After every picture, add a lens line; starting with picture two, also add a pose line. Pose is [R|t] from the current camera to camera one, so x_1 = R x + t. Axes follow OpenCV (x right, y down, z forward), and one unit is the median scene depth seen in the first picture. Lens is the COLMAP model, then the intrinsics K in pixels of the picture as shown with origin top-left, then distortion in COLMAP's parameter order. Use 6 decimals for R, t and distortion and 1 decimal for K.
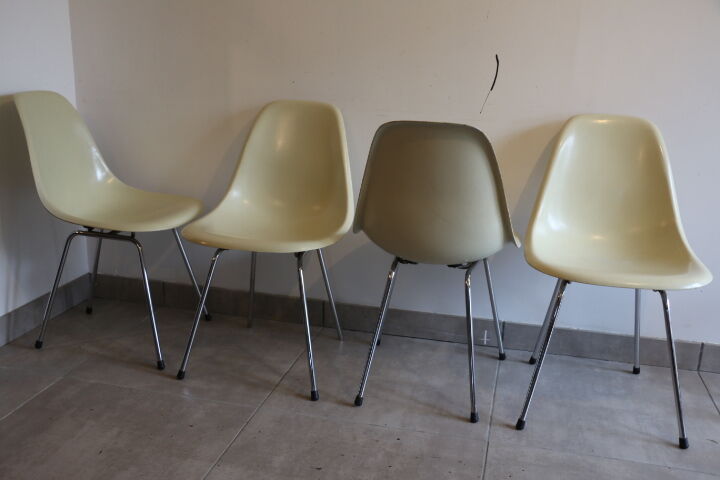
lens RADIAL K [[731.5, 0, 360.6], [0, 731.5, 241.5], [0, 0, 1]] dist [-0.022297, 0.000000]
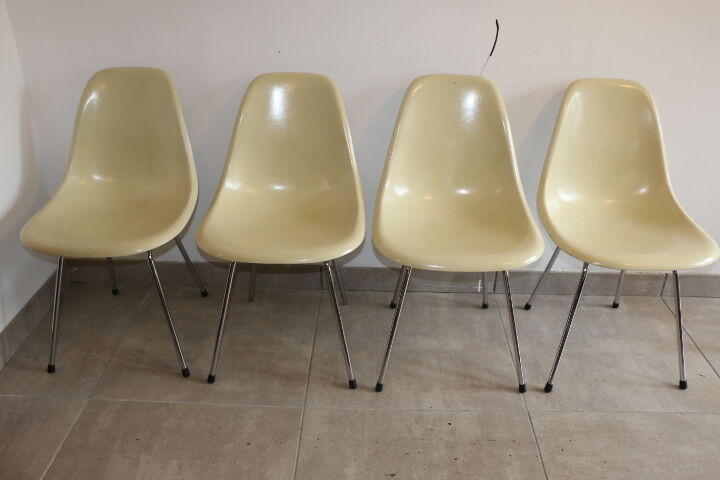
lens RADIAL K [[642.8, 0, 362.5], [0, 642.8, 241.0], [0, 0, 1]] dist [-0.083449, 0.036179]
pose [[0.975140, -0.116175, 0.188692, -0.194142], [0.070639, 0.970095, 0.232218, -0.190321], [-0.210028, -0.213116, 0.954185, 0.178716]]
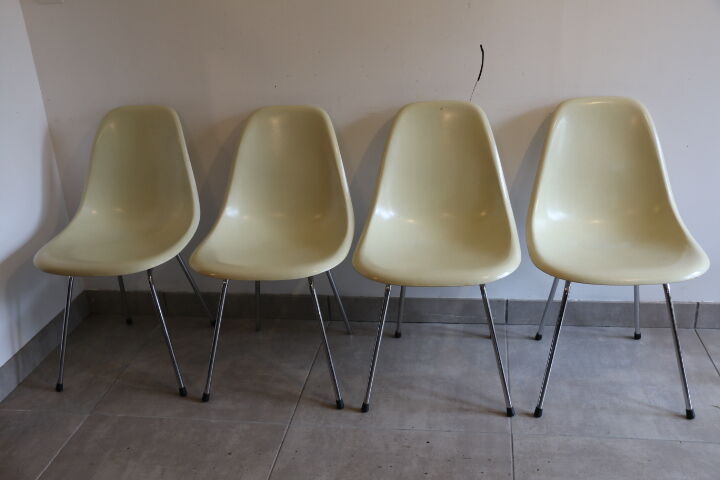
lens RADIAL K [[770.7, 0, 360.4], [0, 770.7, 240.4], [0, 0, 1]] dist [-0.002241, 0.000000]
pose [[0.992363, -0.113289, 0.048806, -0.060550], [0.106174, 0.985868, 0.129584, -0.156688], [-0.062796, -0.123412, 0.990367, -0.060007]]
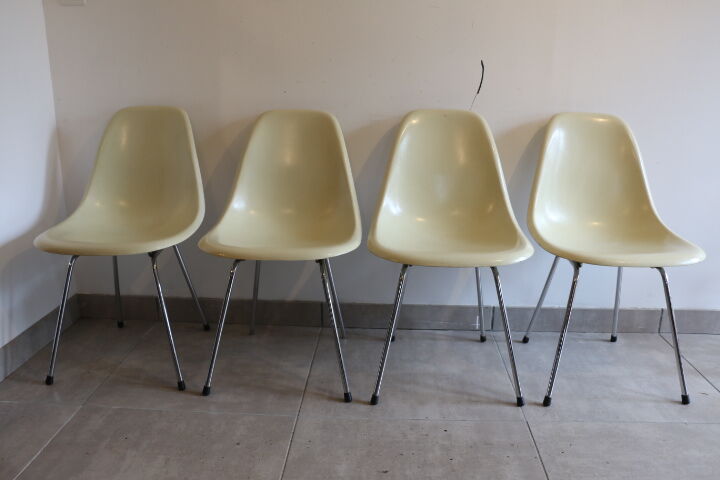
lens RADIAL K [[623.1, 0, 362.2], [0, 623.1, 243.4], [0, 0, 1]] dist [-0.092534, 0.036467]
pose [[0.979977, -0.072442, 0.185466, -0.185878], [0.071161, 0.997373, 0.013565, -0.012564], [-0.185961, -0.000095, 0.982557, 0.147720]]
